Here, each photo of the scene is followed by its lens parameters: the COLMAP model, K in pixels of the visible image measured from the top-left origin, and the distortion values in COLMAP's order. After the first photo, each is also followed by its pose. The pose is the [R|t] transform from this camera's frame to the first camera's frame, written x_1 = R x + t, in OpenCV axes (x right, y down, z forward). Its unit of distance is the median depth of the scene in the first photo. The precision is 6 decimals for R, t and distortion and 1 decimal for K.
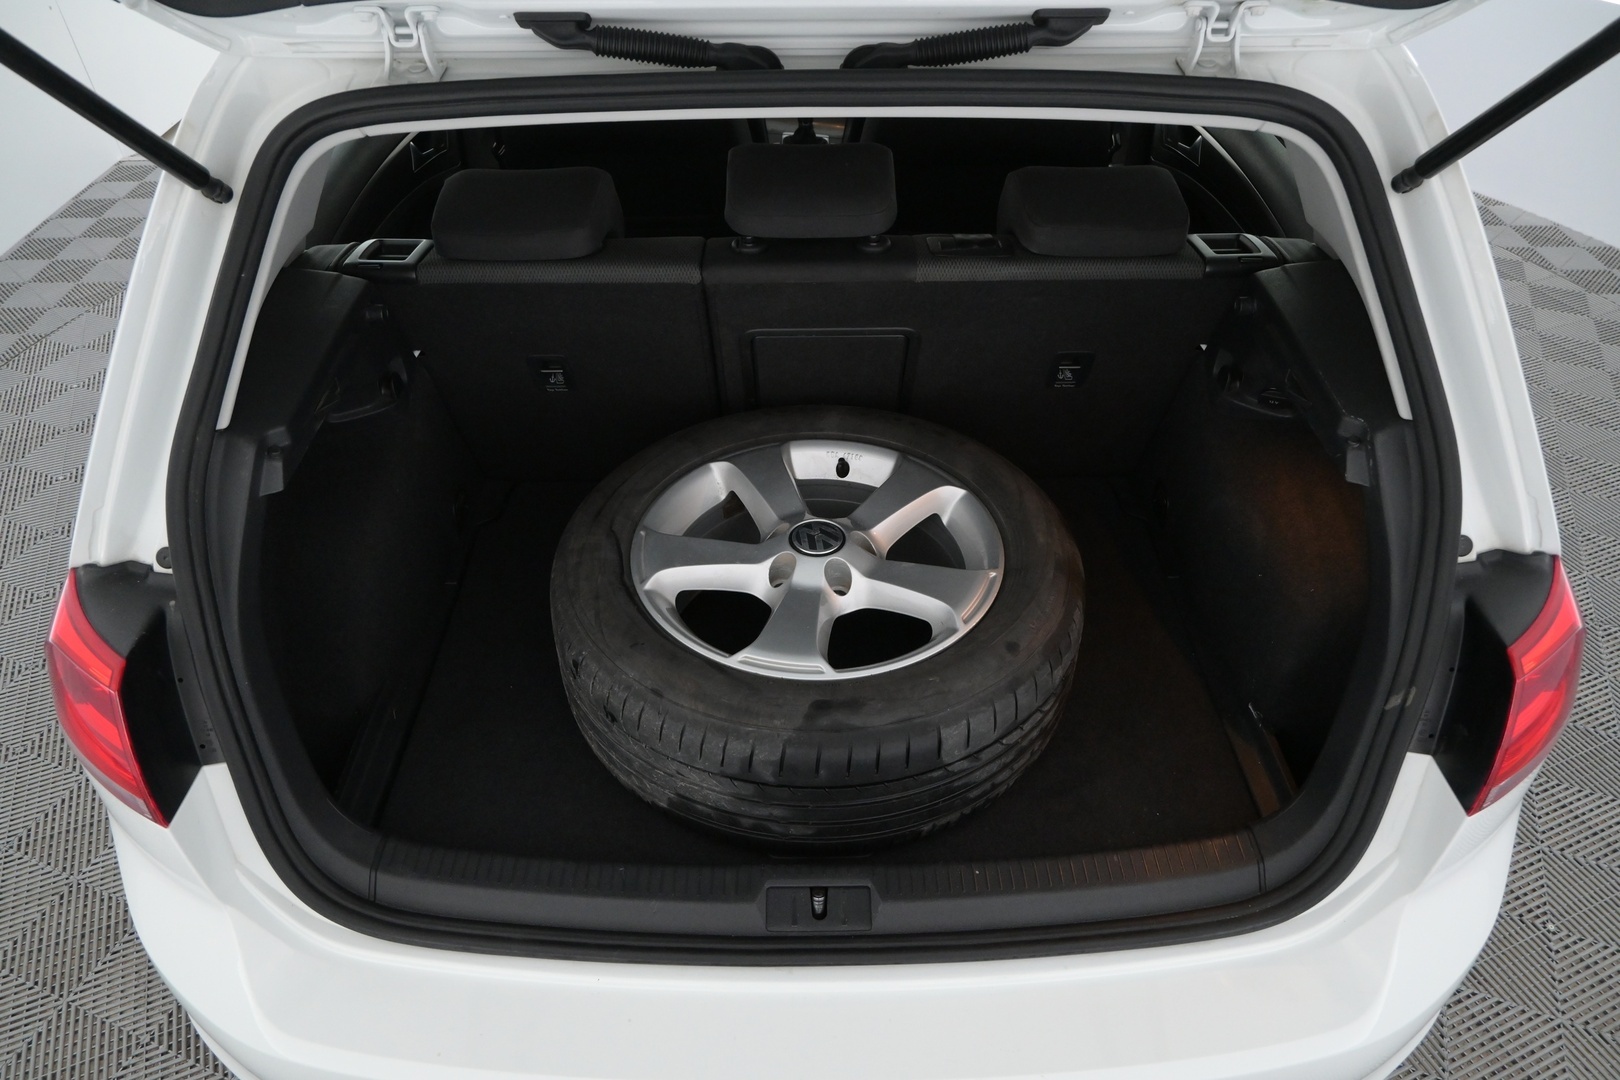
lens RADIAL K [[1109.5, 0, 809.0], [0, 1109.5, 538.7], [0, 0, 1]] dist [-0.002632, 0.004749]
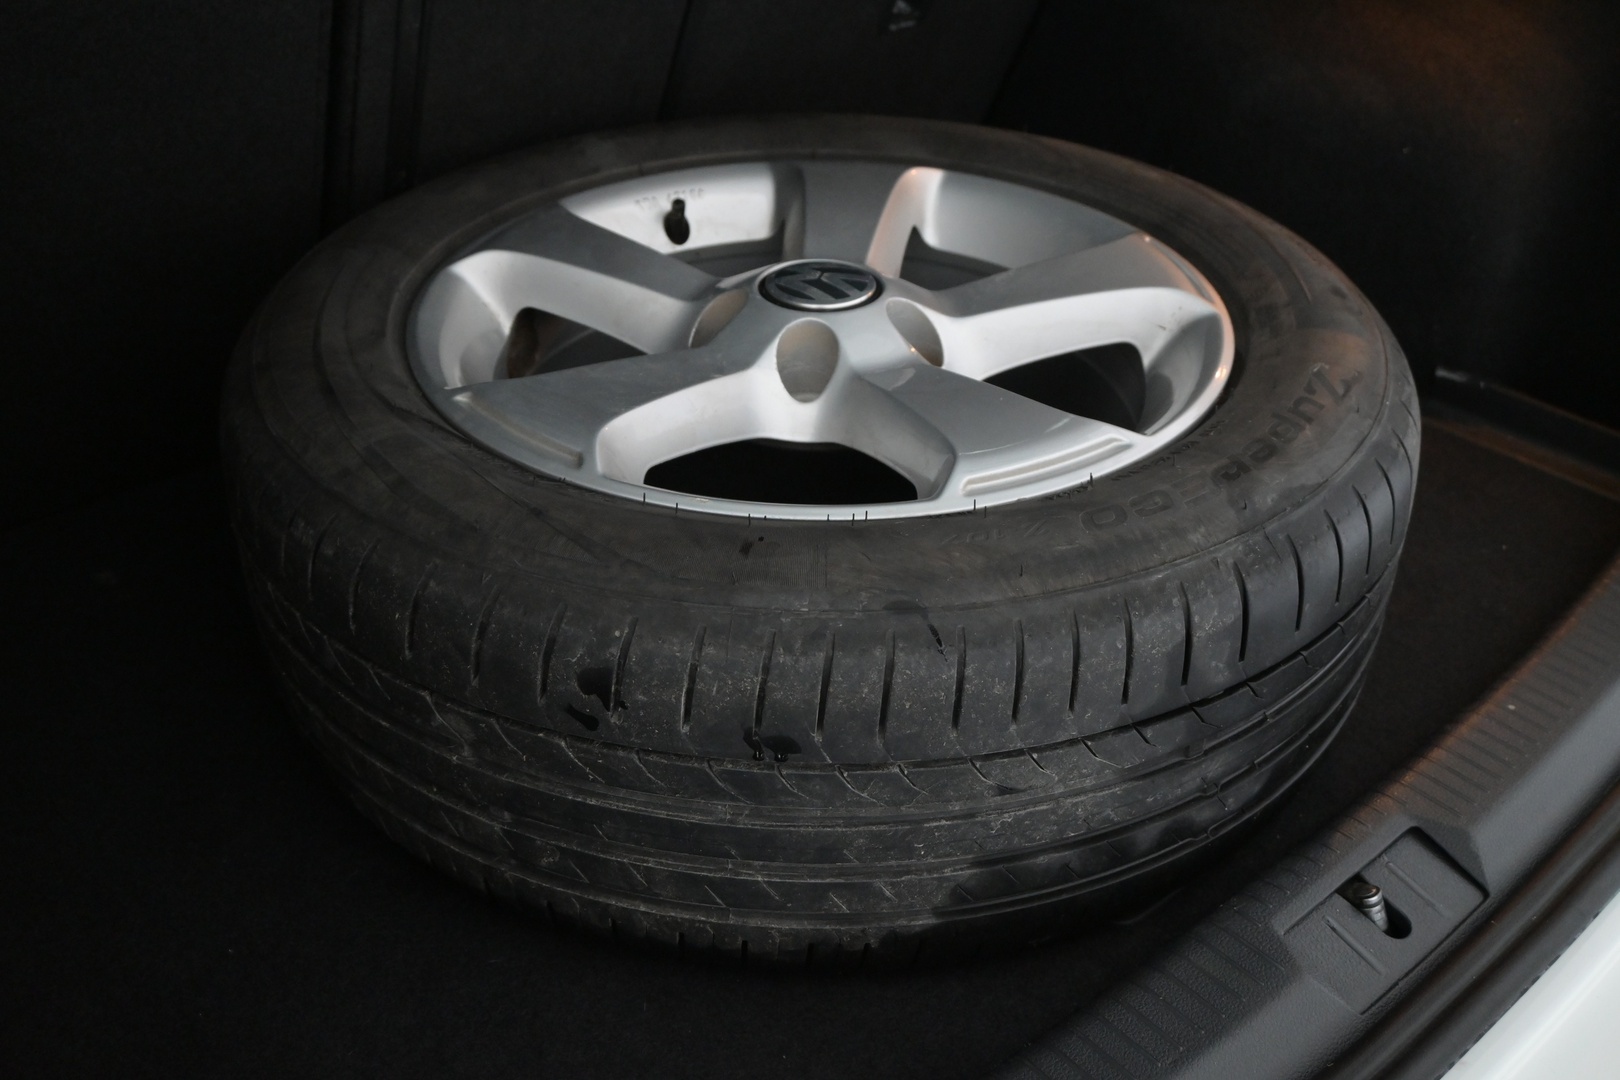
lens RADIAL K [[1494.6, 0, 811.2], [0, 1494.6, 540.9], [0, 0, 1]] dist [-0.005283, 0.000000]
pose [[0.769790, -0.346546, 0.536032, -0.412698], [0.396707, 0.917643, 0.023552, 0.091267], [-0.500048, 0.194518, 0.843869, 0.568345]]
